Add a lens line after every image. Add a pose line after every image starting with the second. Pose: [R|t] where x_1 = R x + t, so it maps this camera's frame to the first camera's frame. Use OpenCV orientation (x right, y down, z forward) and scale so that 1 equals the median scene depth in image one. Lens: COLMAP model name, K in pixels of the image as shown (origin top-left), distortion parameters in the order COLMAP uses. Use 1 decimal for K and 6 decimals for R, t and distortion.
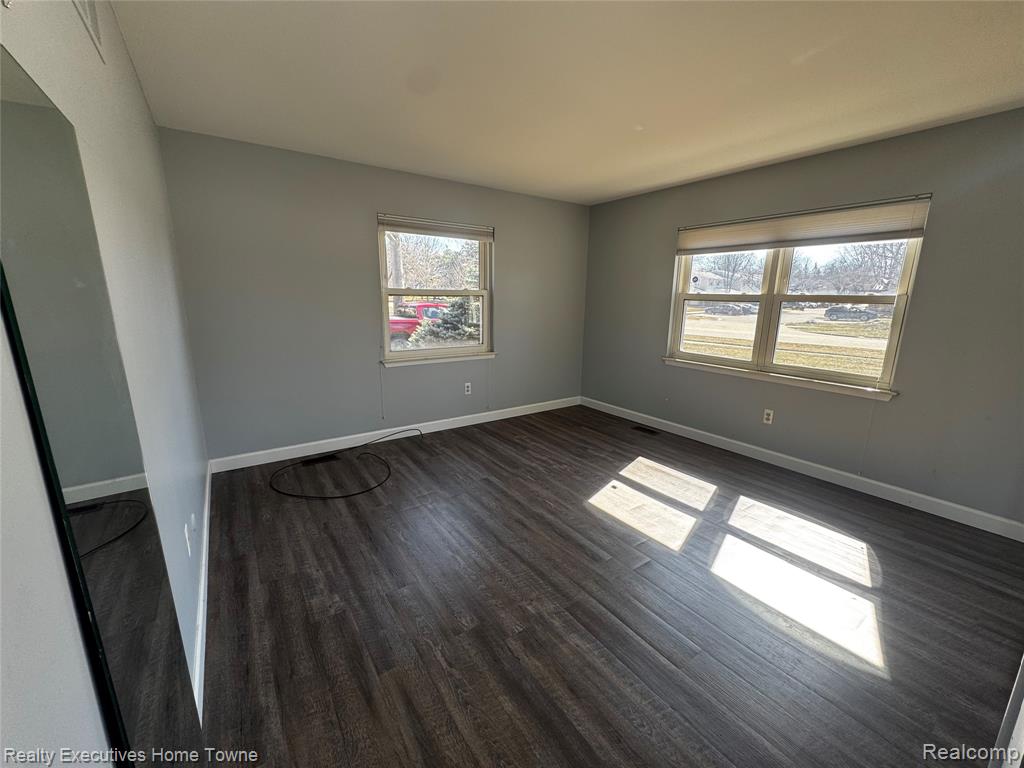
lens RADIAL K [[411.1, 0, 513.8], [0, 411.1, 385.4], [0, 0, 1]] dist [-0.000247, 0.000469]
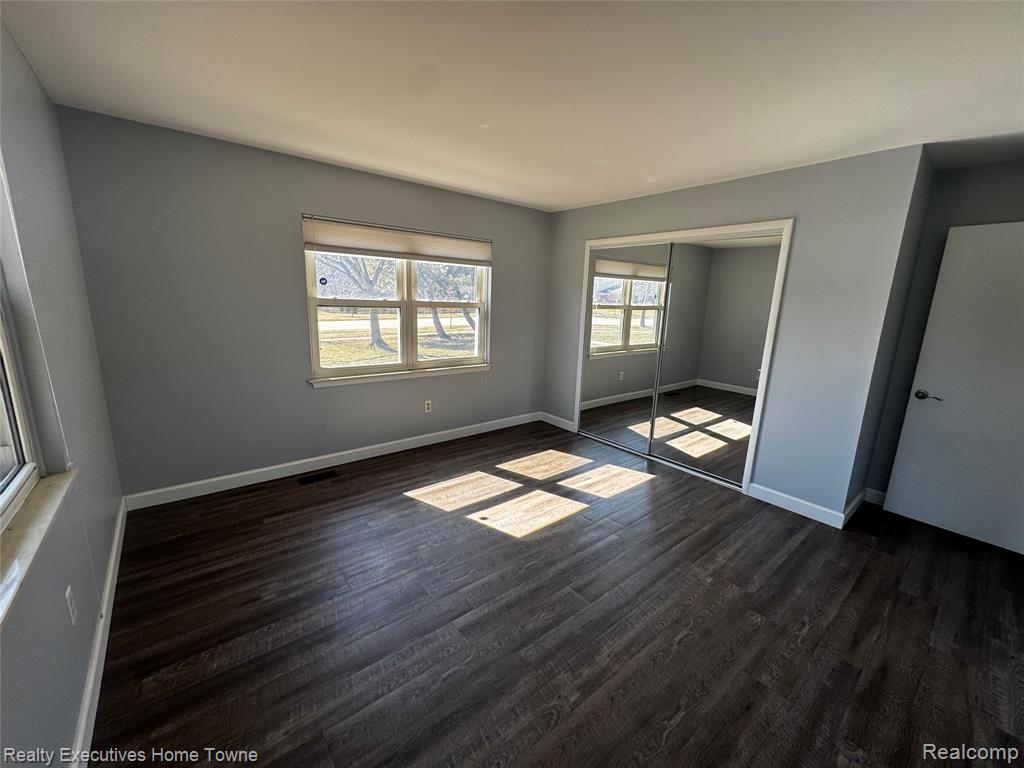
lens RADIAL K [[411.1, 0, 512.9], [0, 411.1, 382.9], [0, 0, 1]] dist [-0.000247, 0.000469]
pose [[-0.081776, -0.219001, 0.972292, -0.533635], [0.178345, 0.956597, 0.230466, -0.220085], [-0.980564, 0.192250, -0.039169, 0.831263]]
